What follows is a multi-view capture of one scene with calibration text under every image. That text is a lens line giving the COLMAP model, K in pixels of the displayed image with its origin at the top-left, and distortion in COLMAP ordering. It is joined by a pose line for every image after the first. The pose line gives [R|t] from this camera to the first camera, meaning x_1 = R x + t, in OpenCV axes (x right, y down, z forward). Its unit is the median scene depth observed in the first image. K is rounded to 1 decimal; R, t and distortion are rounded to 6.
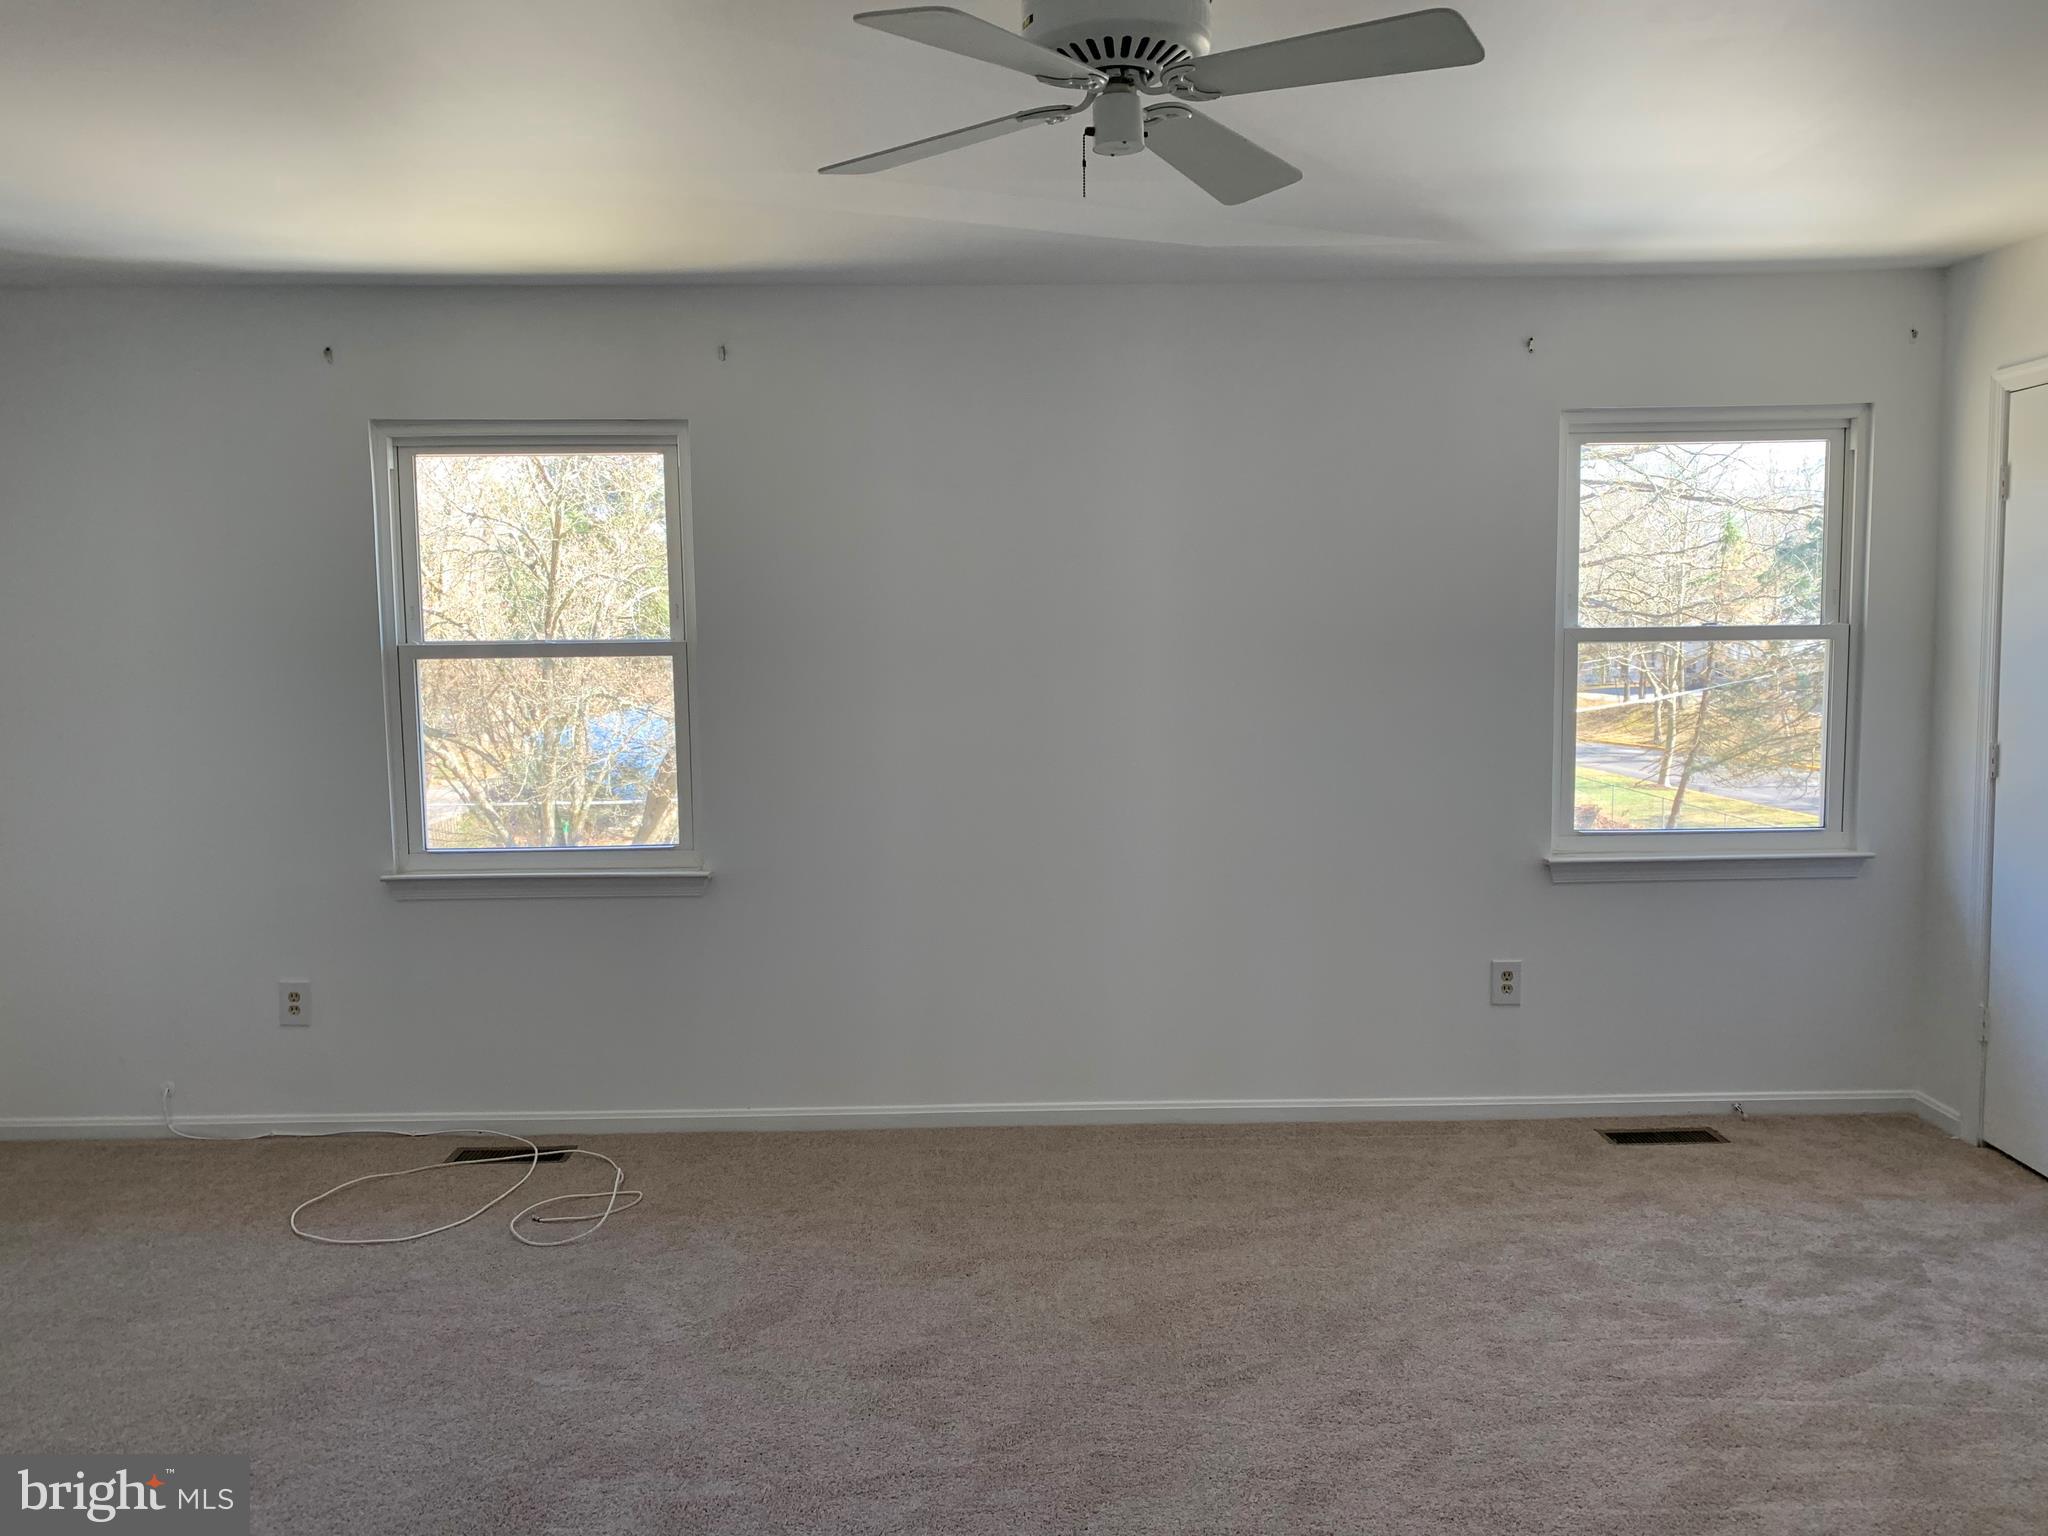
lens RADIAL K [[1565.6, 0, 1024.0], [0, 1565.6, 768.0], [0, 0, 1]] dist [0.012495, 0.003111]
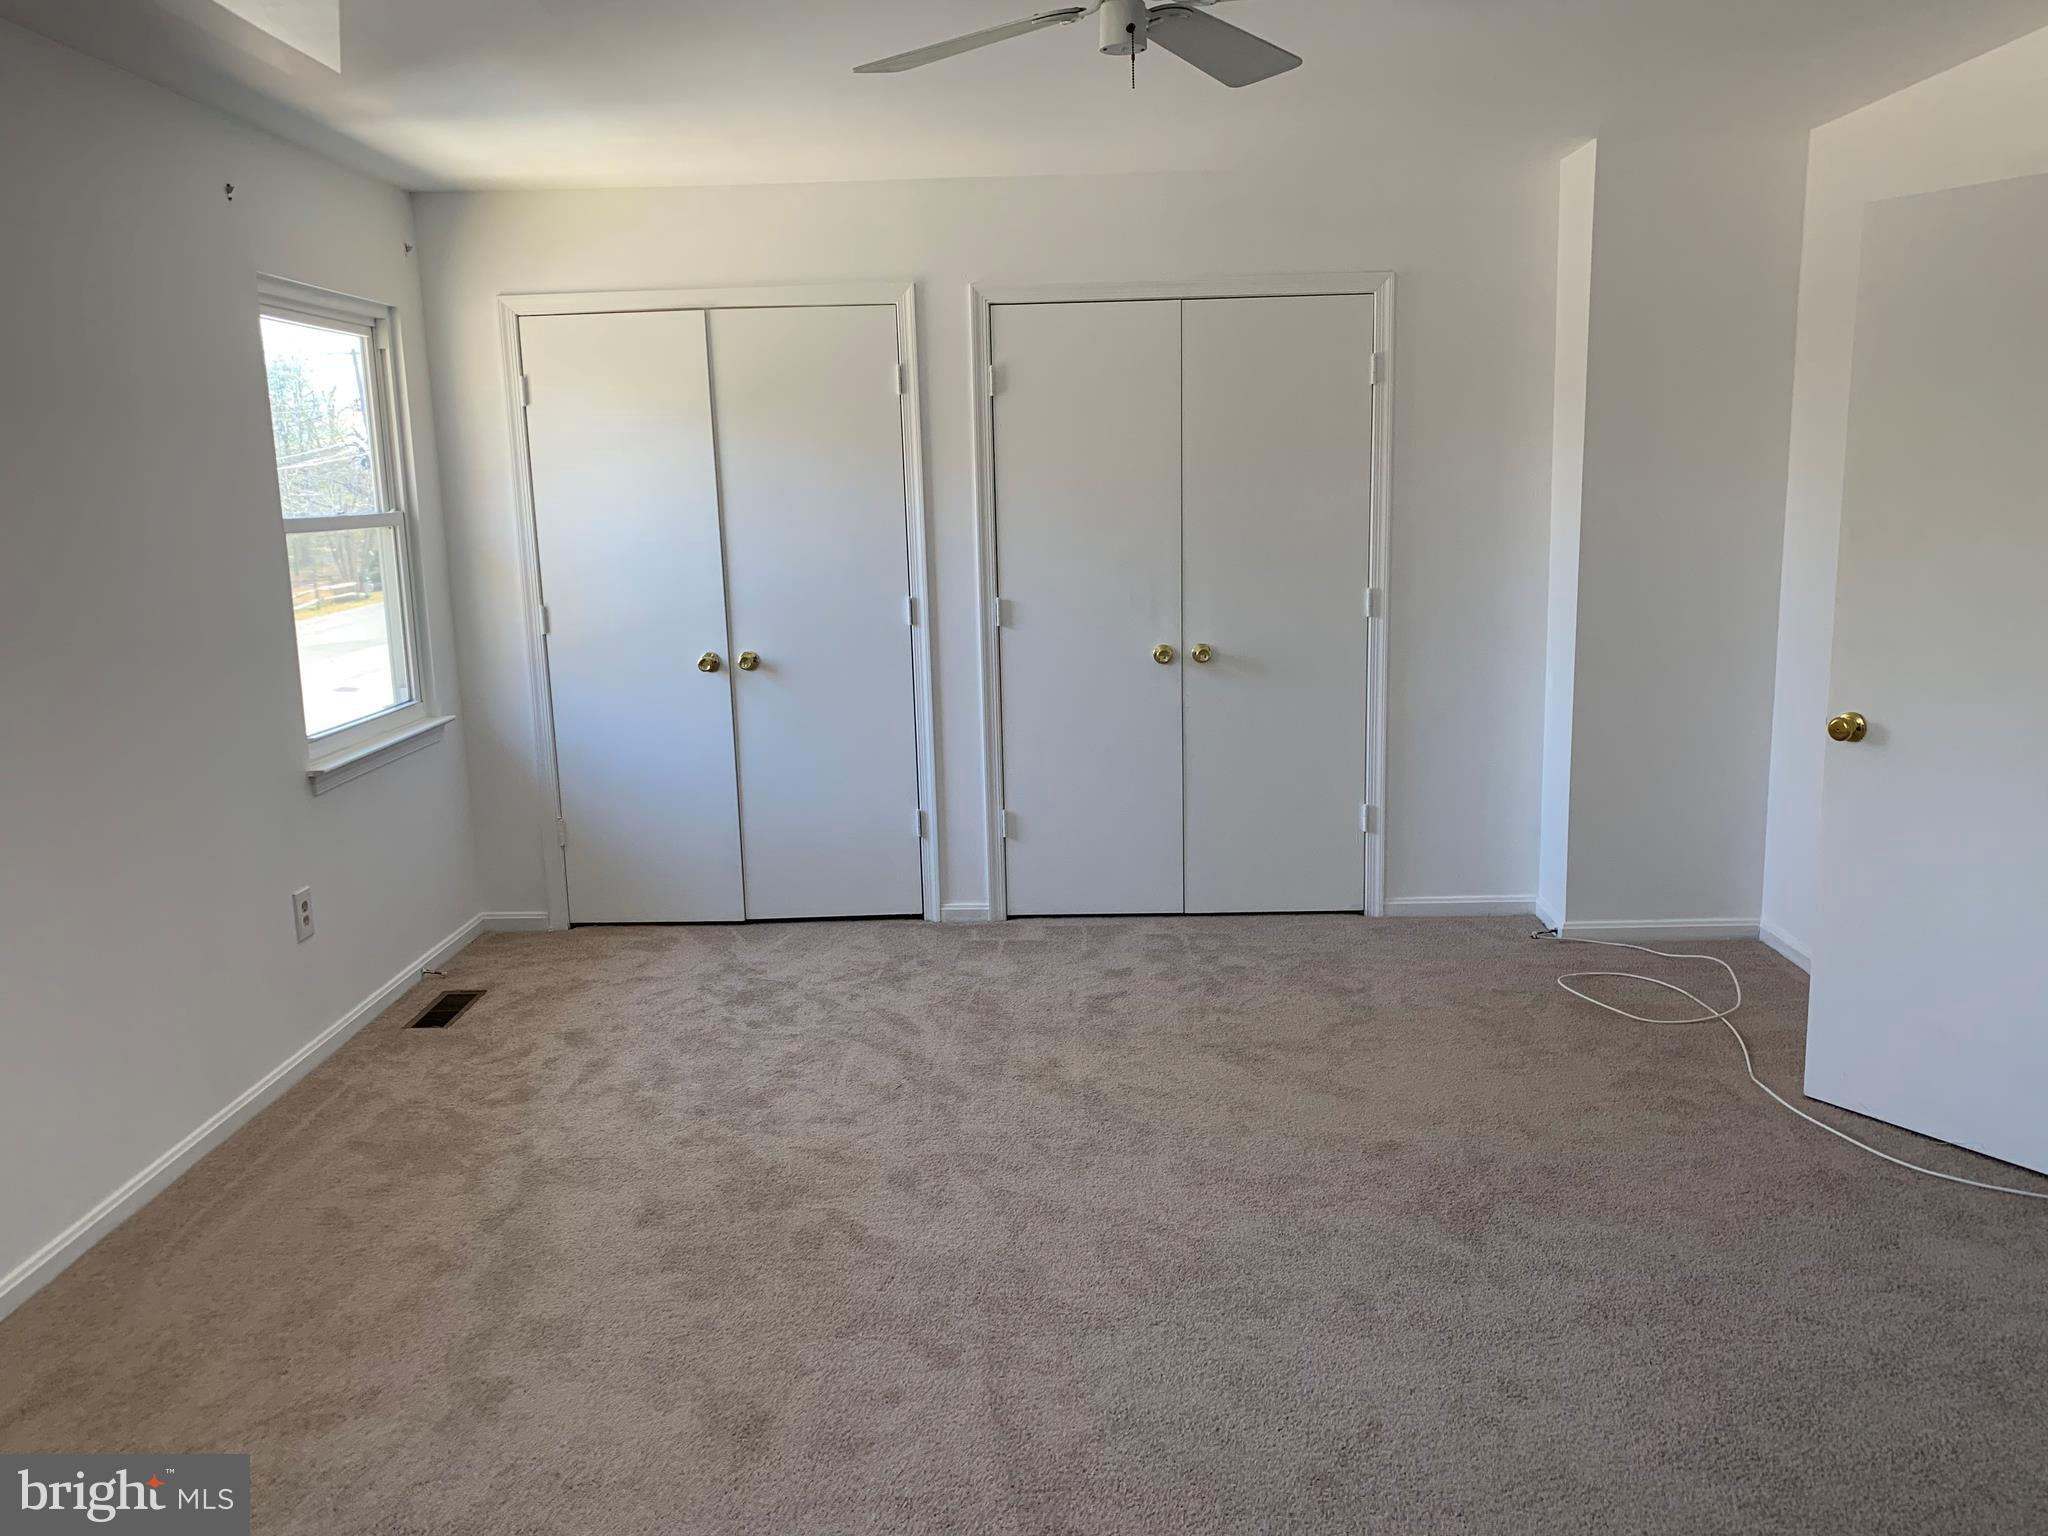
lens RADIAL K [[1570.3, 0, 1030.1], [0, 1570.3, 734.8], [0, 0, 1]] dist [0.116197, -0.227197]
pose [[0.034682, -0.152911, 0.987631, -0.654922], [0.119974, 0.981716, 0.147782, -0.057476], [-0.992171, 0.113365, 0.052393, 0.605335]]
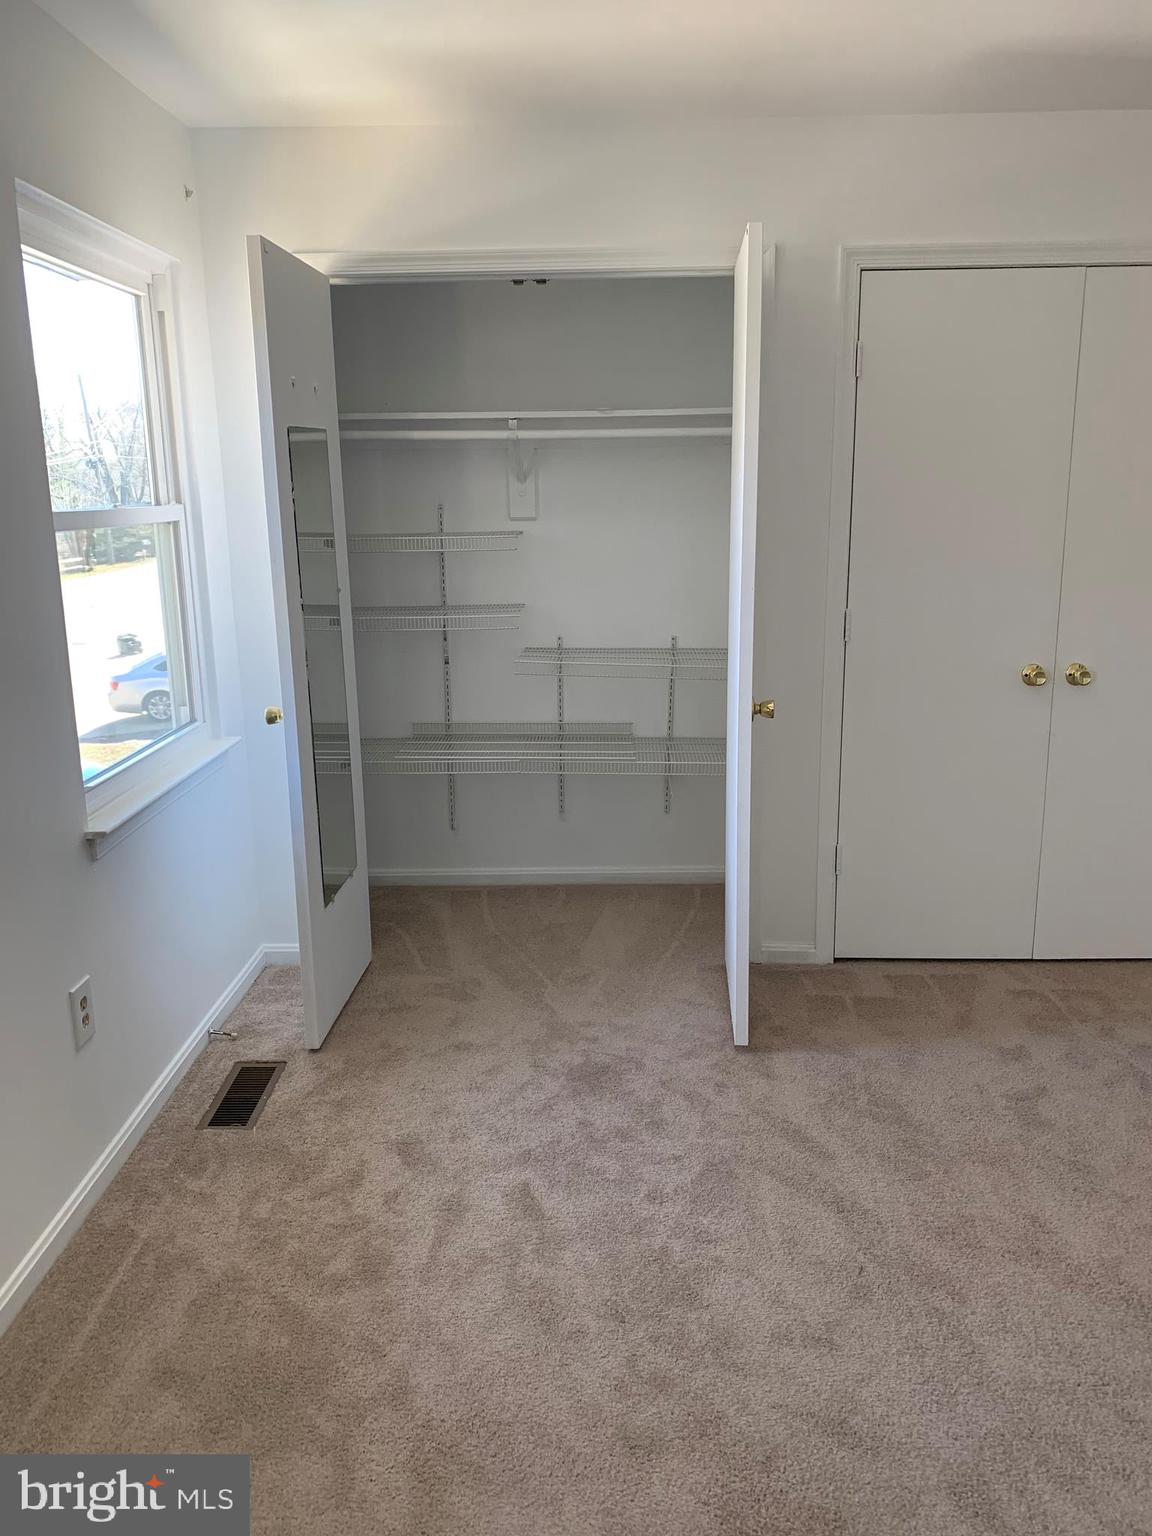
lens RADIAL K [[1174.2, 0, 599.8], [0, 1174.2, 747.1], [0, 0, 1]] dist [0.012495, 0.003111]
pose [[0.023100, -0.209885, 0.977453, -0.216901], [0.103137, 0.972998, 0.206491, -0.079068], [-0.994399, 0.096041, 0.044123, 0.840290]]
